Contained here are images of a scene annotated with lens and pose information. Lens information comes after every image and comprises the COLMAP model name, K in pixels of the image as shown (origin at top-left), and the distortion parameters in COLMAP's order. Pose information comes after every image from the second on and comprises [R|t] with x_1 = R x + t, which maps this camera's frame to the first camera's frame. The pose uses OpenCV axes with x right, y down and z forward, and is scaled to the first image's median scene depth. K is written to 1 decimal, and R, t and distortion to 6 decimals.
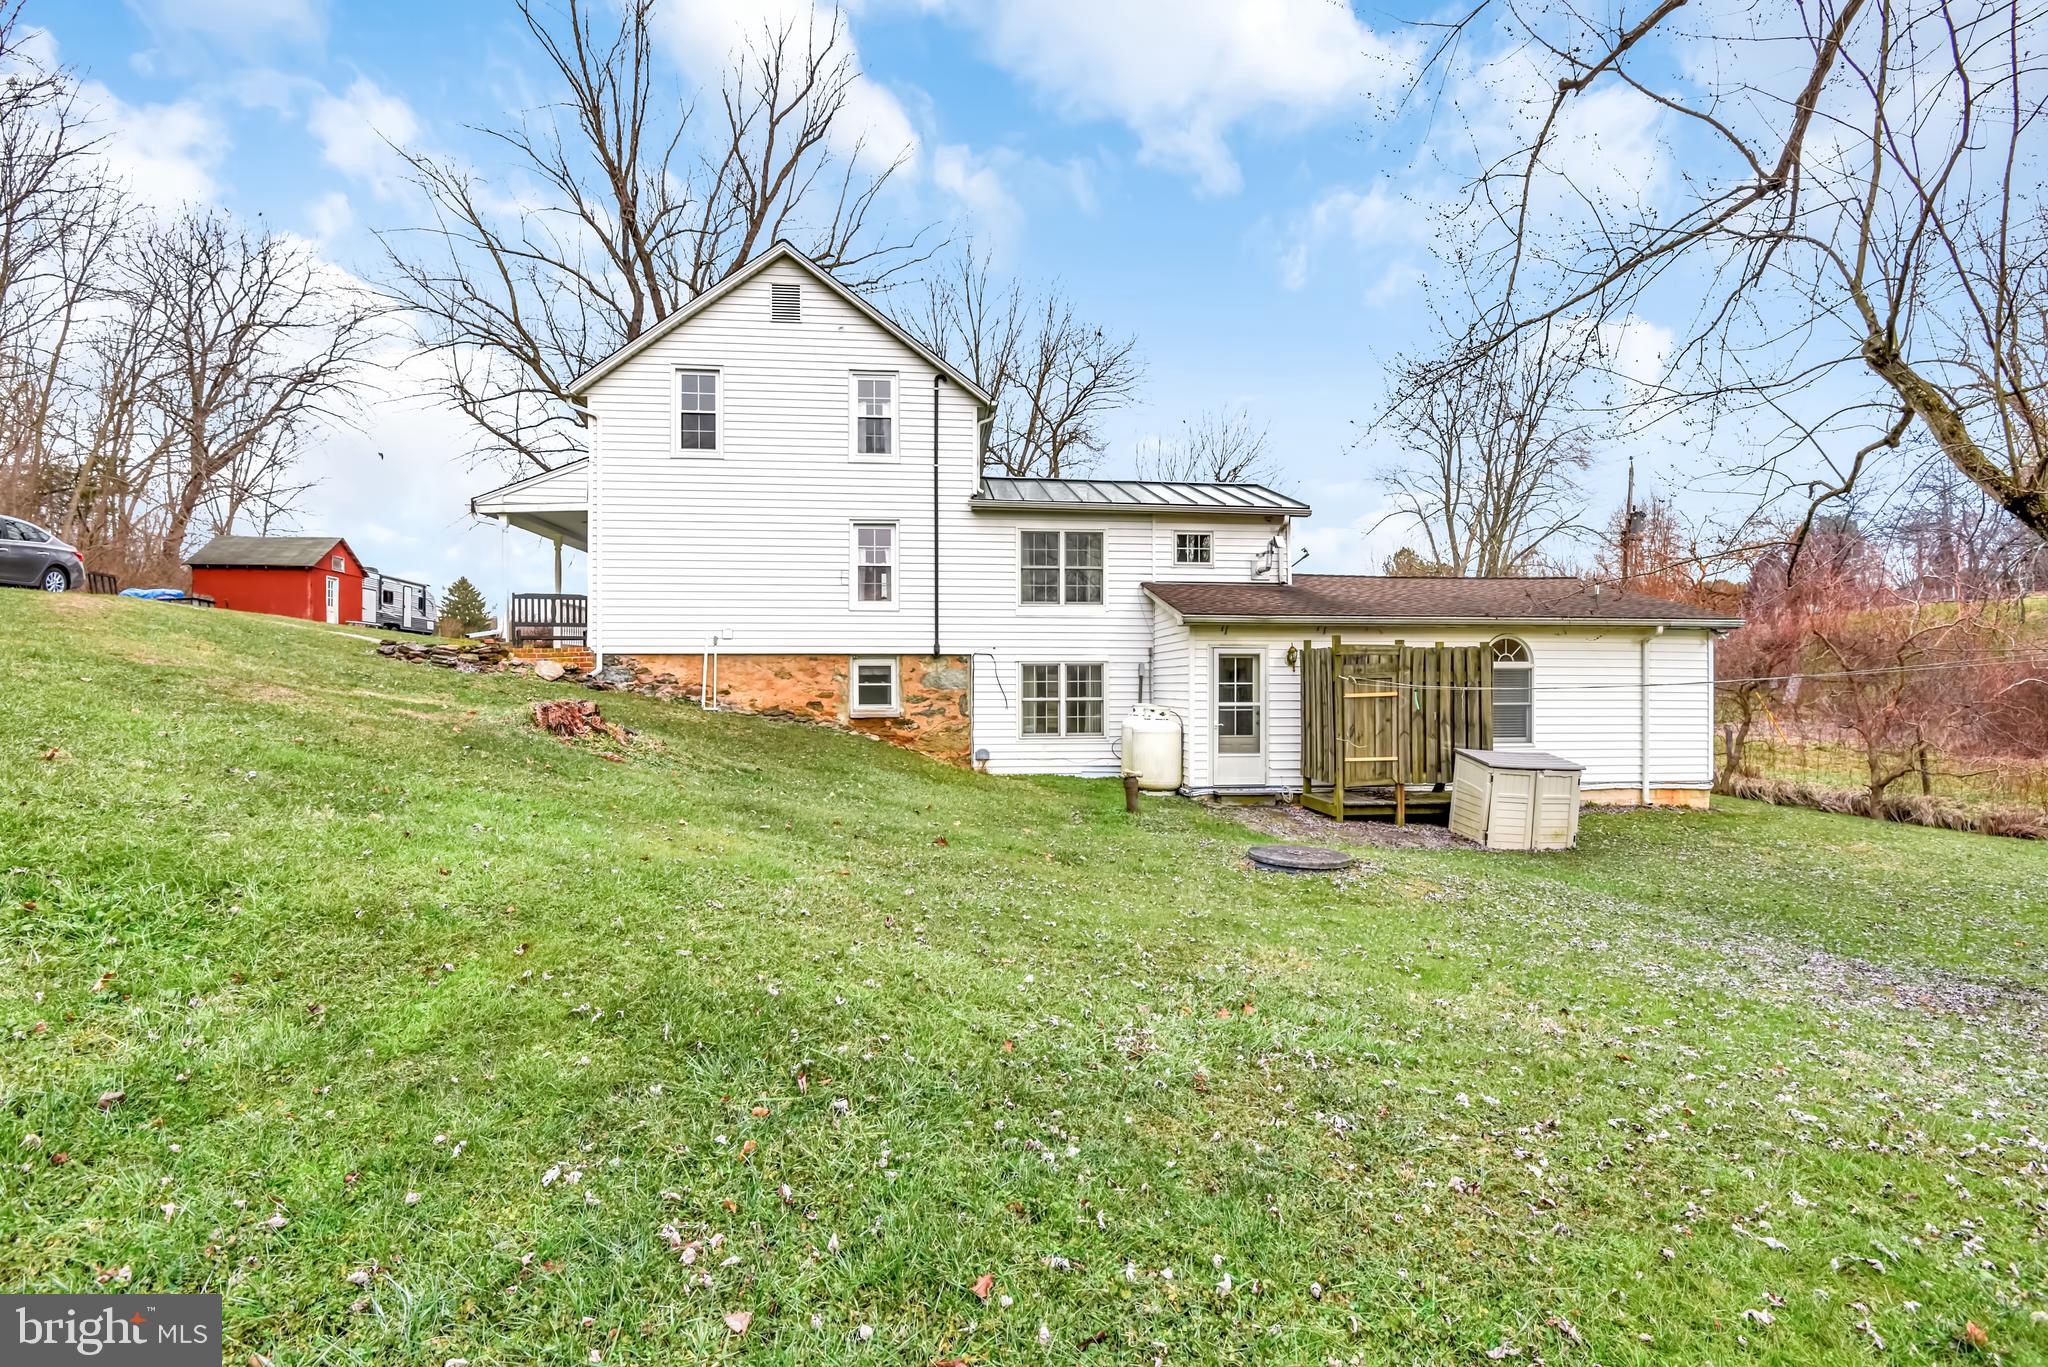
lens RADIAL K [[955.8, 0, 1022.7], [0, 955.8, 686.6], [0, 0, 1]] dist [-0.015922, -0.000054]
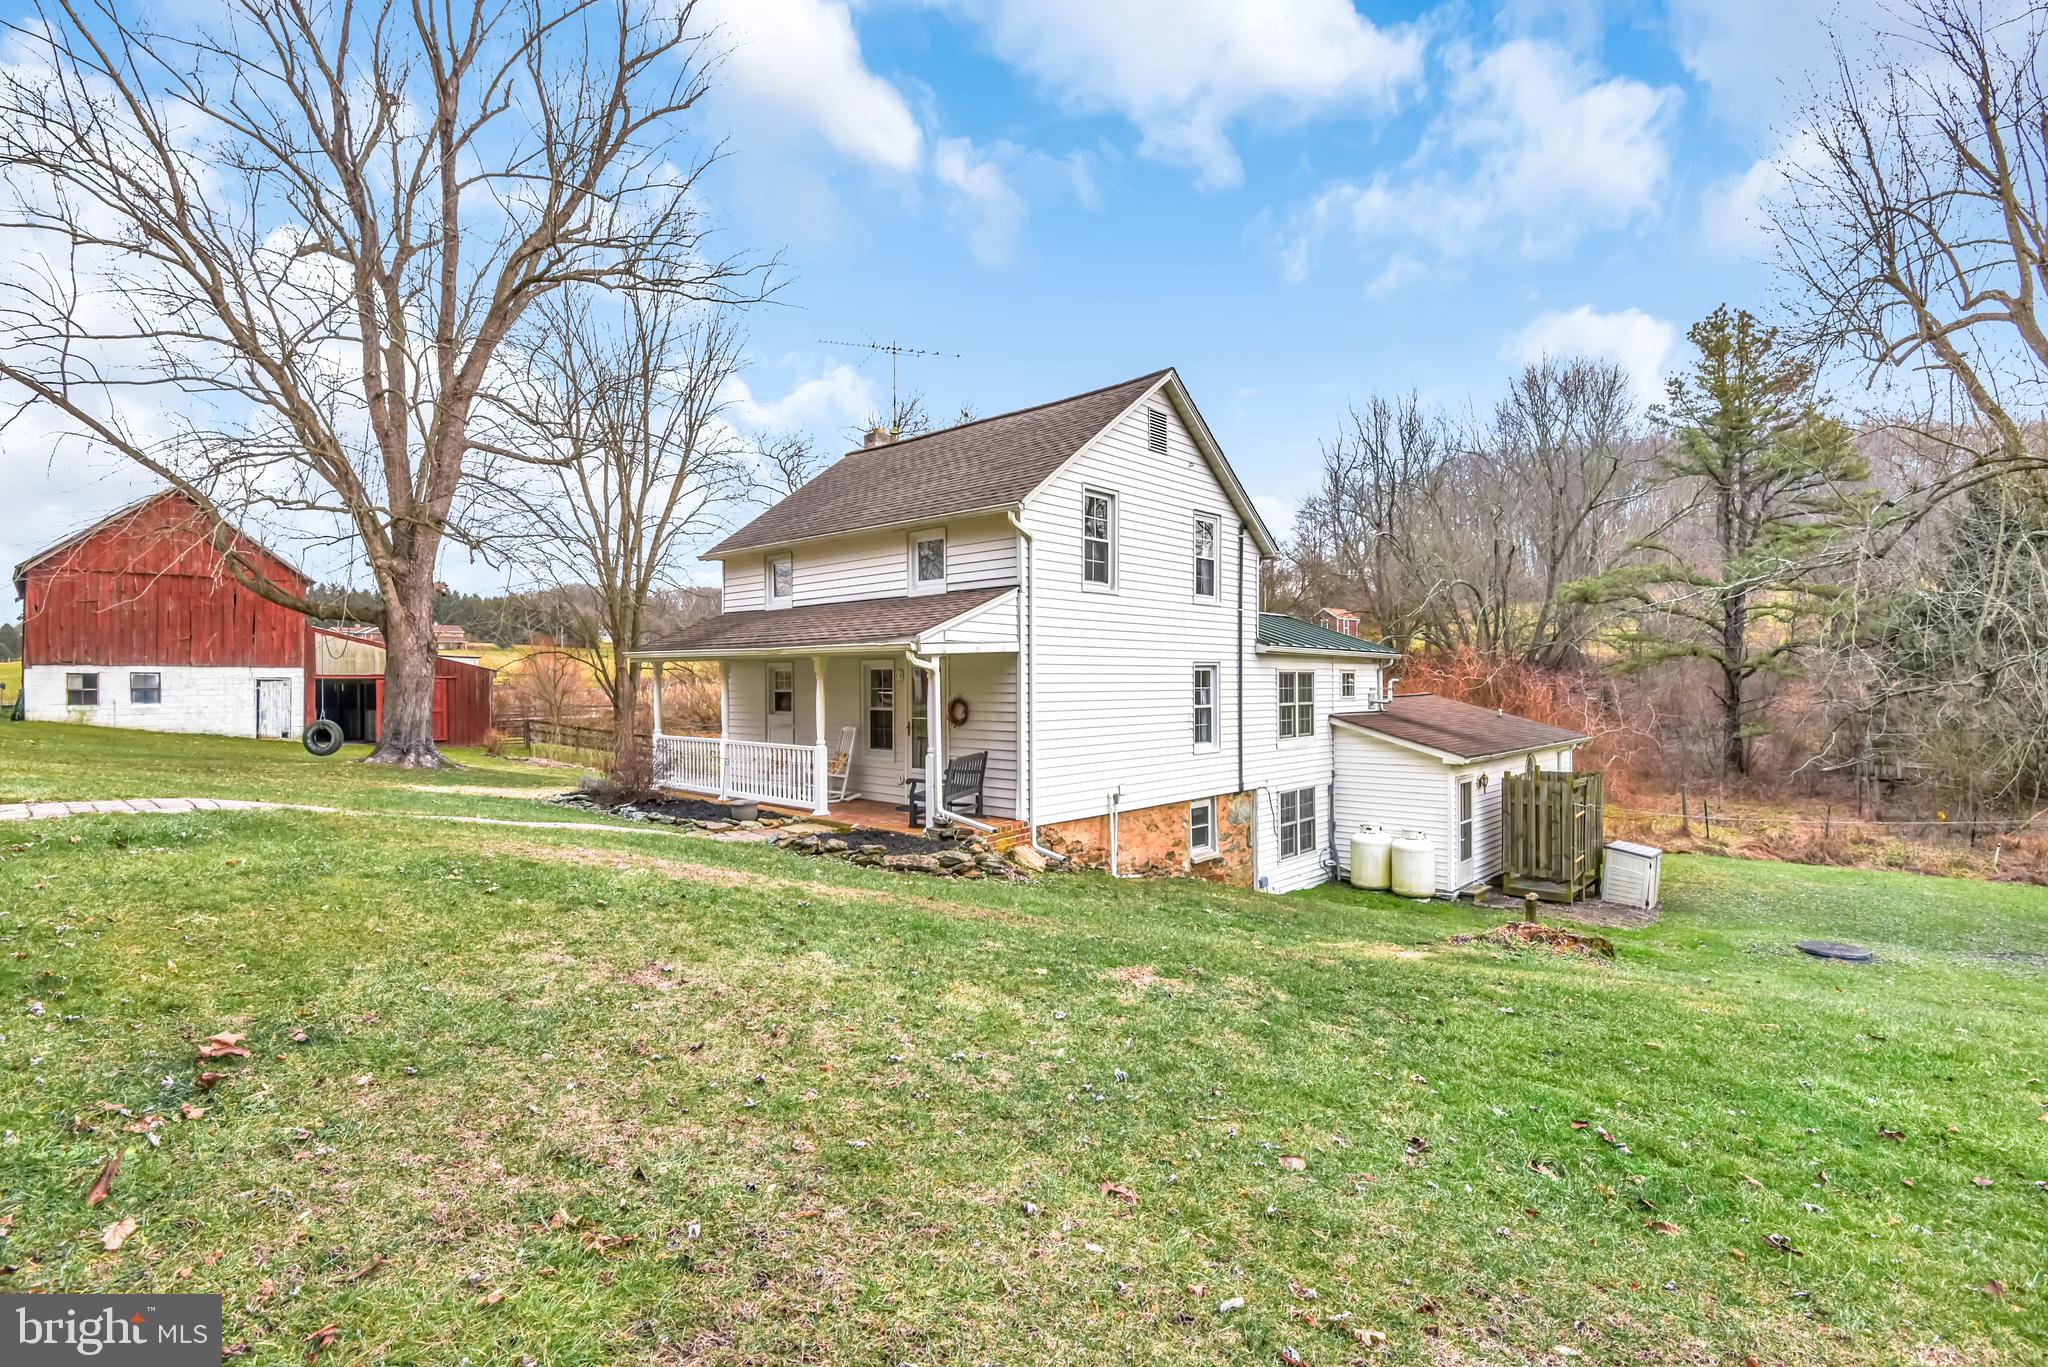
lens RADIAL K [[955.8, 0, 1026.7], [0, 955.8, 682.3], [0, 0, 1]] dist [-0.015922, -0.000054]
pose [[0.754599, -0.000725, 0.656186, -0.949066], [0.001459, 0.999999, -0.000573, -0.152902], [-0.656184, 0.001390, 0.754599, 0.368315]]
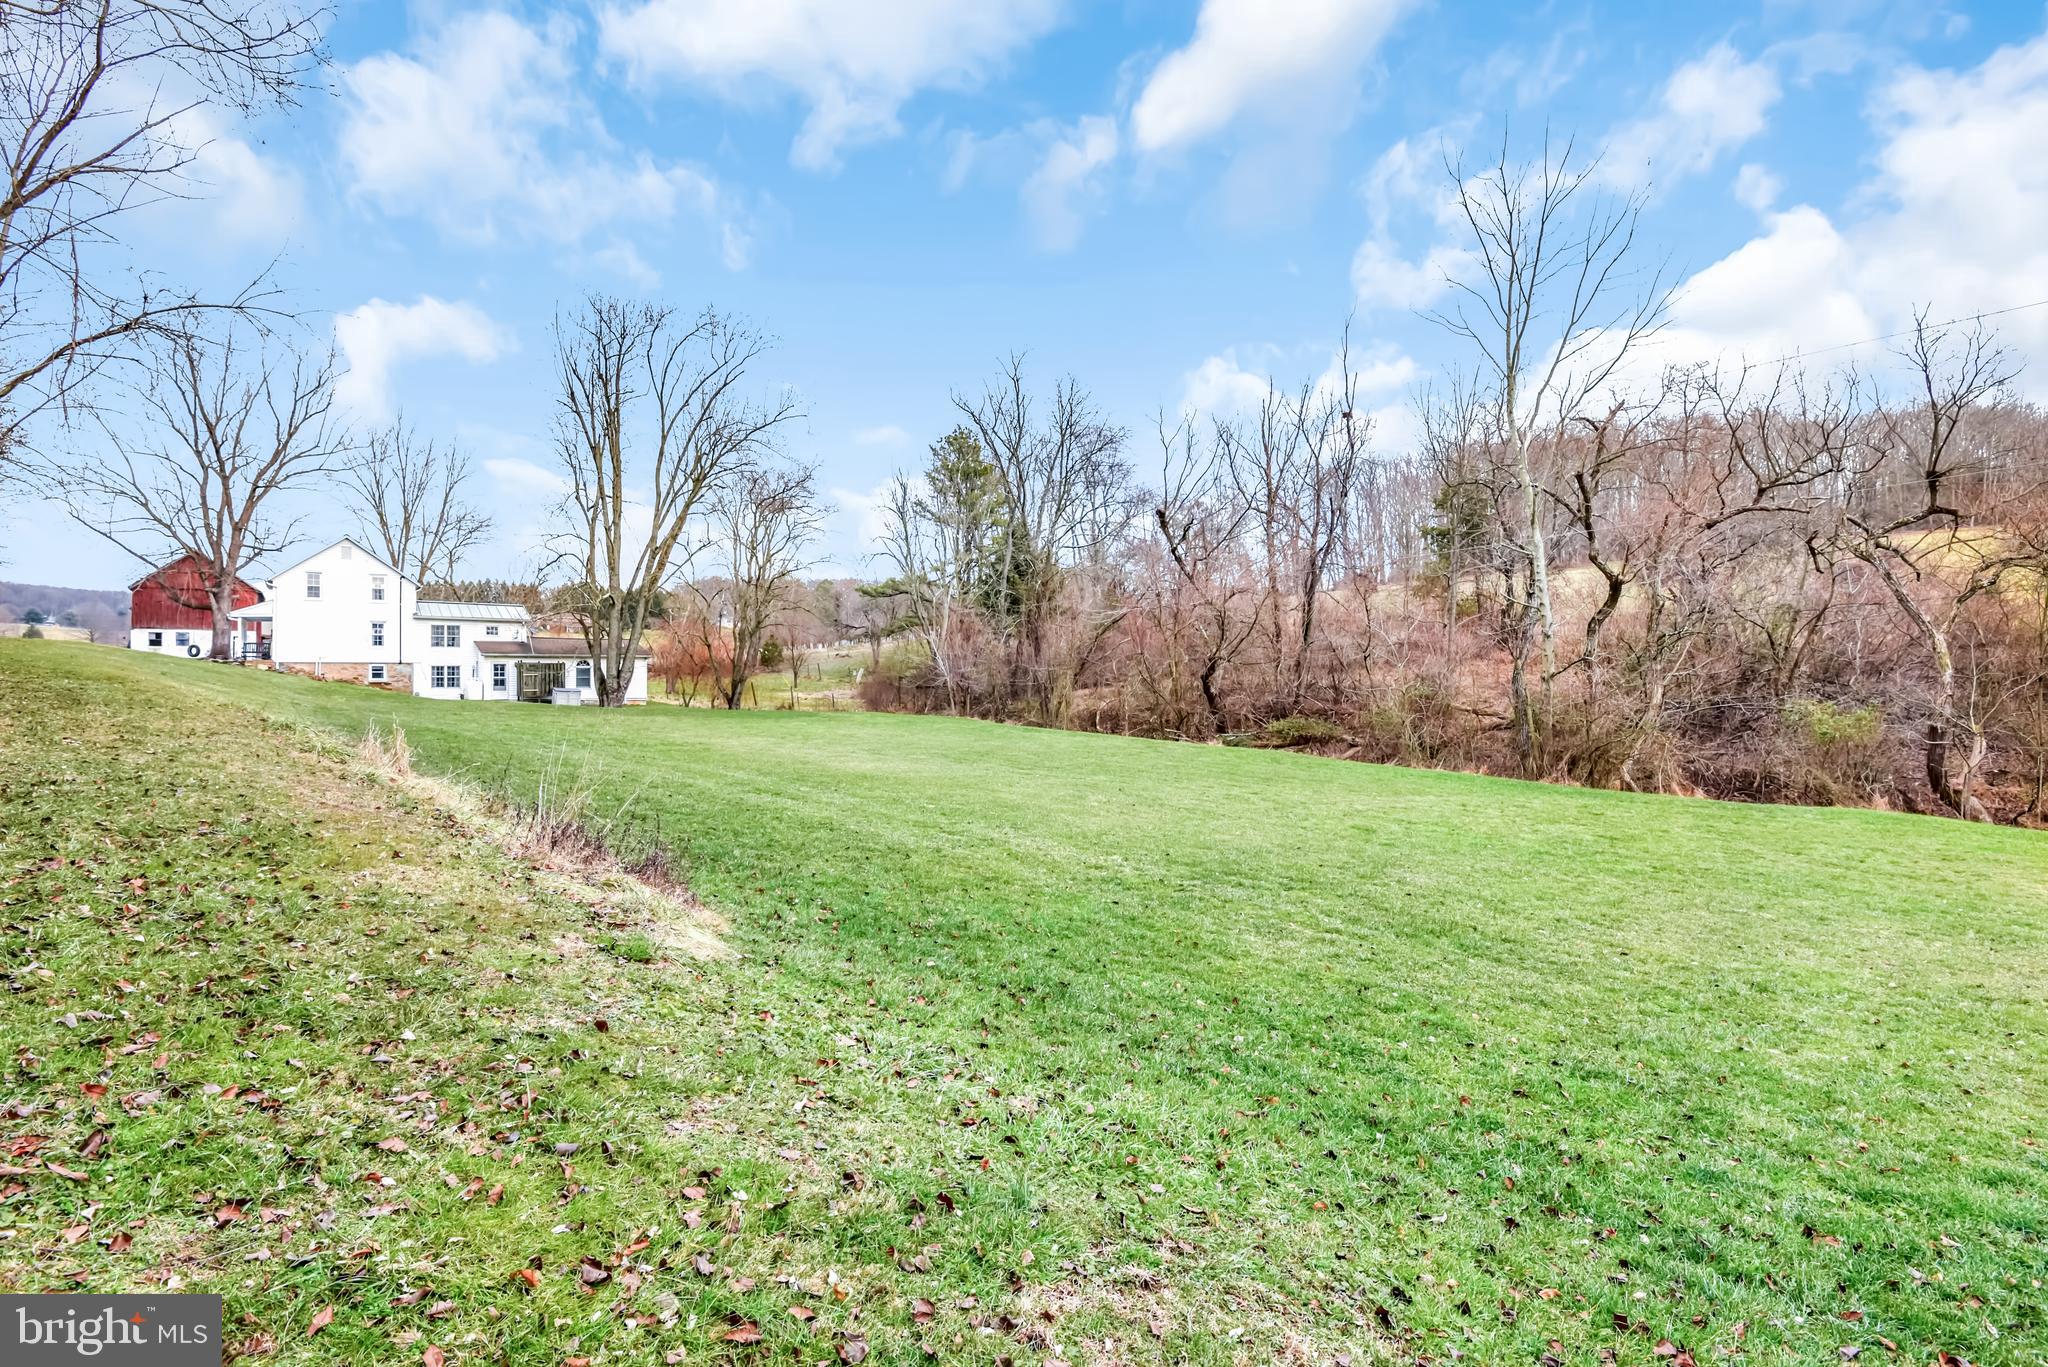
lens RADIAL K [[955.8, 0, 1016.4], [0, 955.8, 673.0], [0, 0, 1]] dist [-0.015922, -0.000054]
pose [[0.857478, 0.001026, 0.514520, 0.044119], [-0.003919, 0.999982, 0.004538, -0.021298], [-0.514506, -0.005908, 0.857466, -2.853833]]
